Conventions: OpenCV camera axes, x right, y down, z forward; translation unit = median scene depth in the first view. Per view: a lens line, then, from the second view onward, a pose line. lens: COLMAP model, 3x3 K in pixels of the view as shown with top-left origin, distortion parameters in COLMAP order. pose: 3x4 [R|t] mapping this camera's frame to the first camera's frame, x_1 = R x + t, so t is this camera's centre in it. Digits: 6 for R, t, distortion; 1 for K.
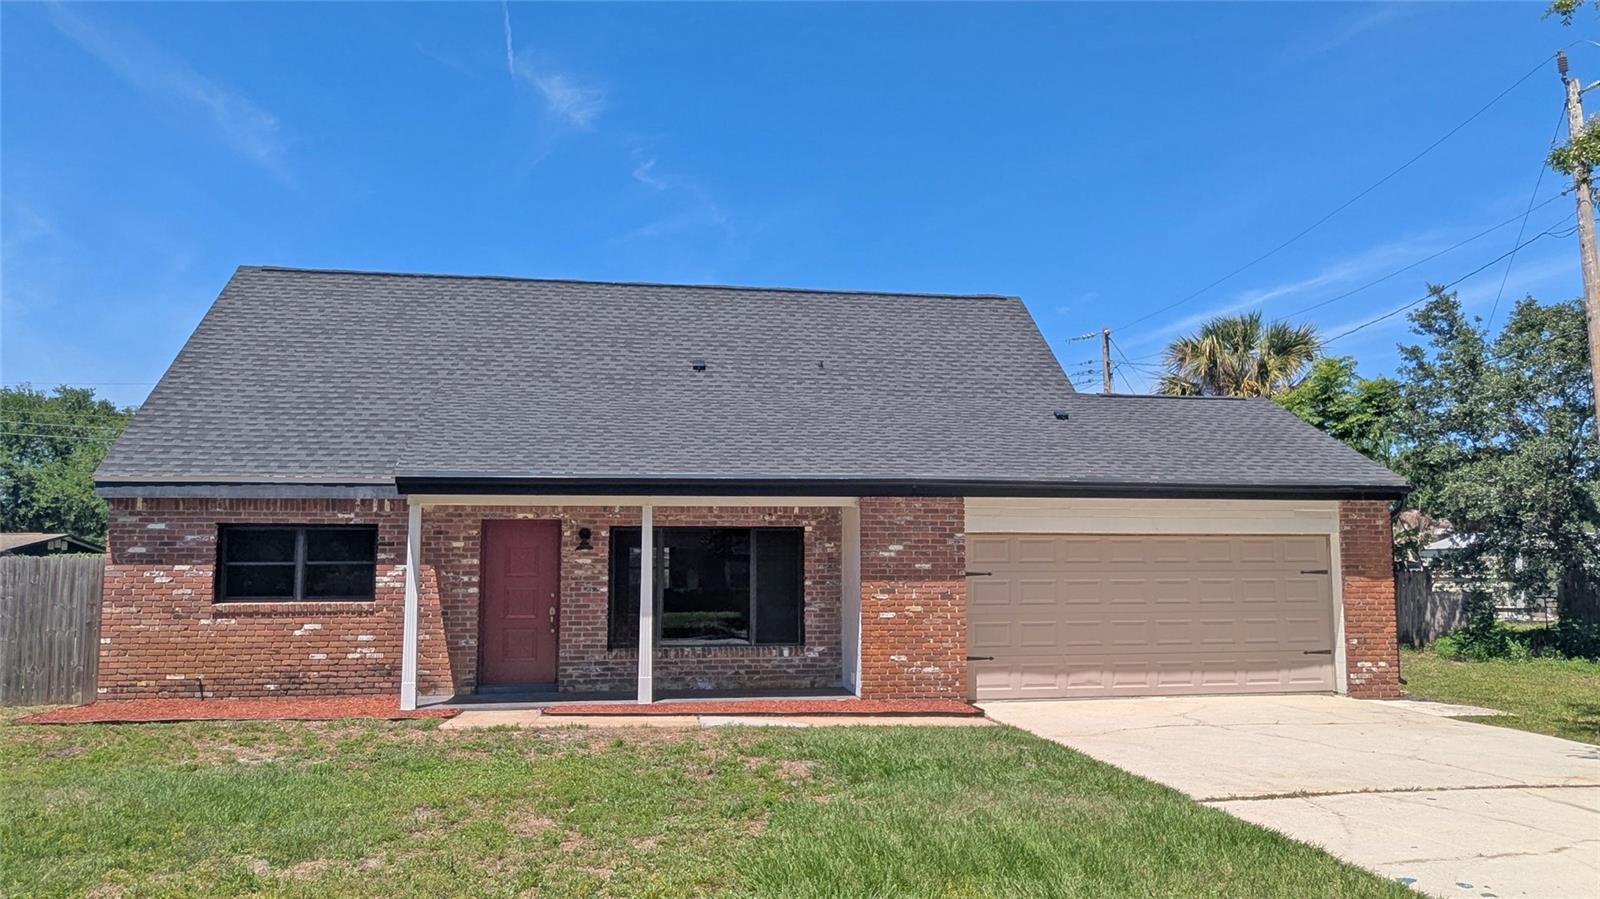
lens RADIAL K [[1184.8, 0, 800.0], [0, 1184.8, 449.5], [0, 0, 1]] dist [-0.001971, 0.002972]
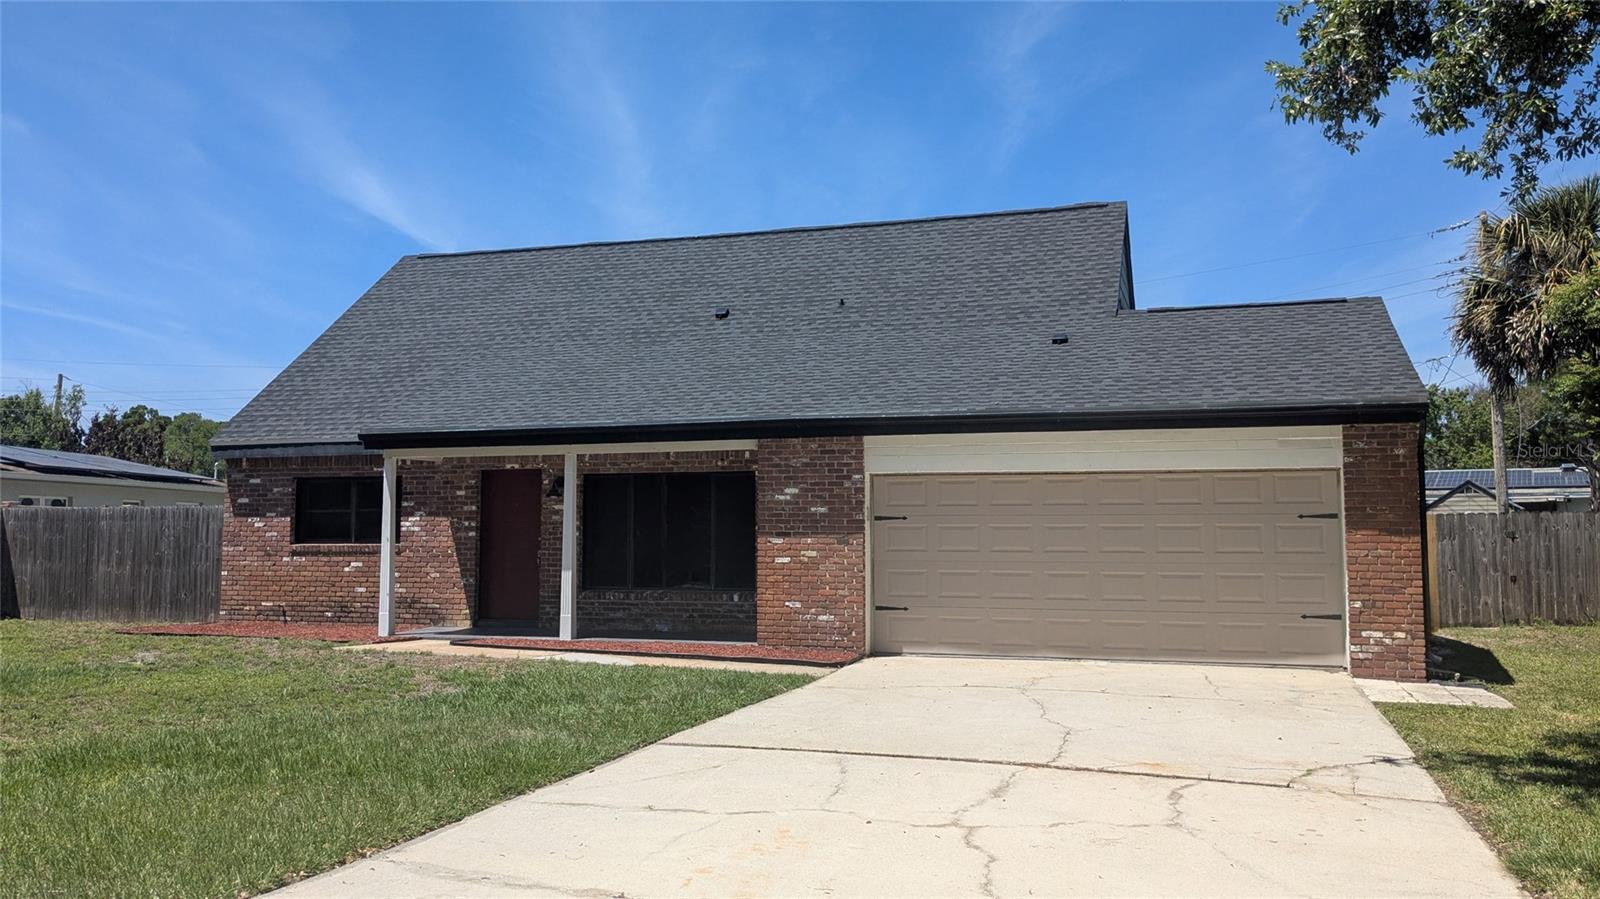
lens RADIAL K [[1256.1, 0, 804.9], [0, 1256.1, 437.7], [0, 0, 1]] dist [0.038688, -0.001737]
pose [[0.887077, -0.031527, -0.460543, 0.556326], [0.045947, 0.998741, 0.020131, 0.019429], [0.459329, -0.039019, 0.887409, 0.098636]]
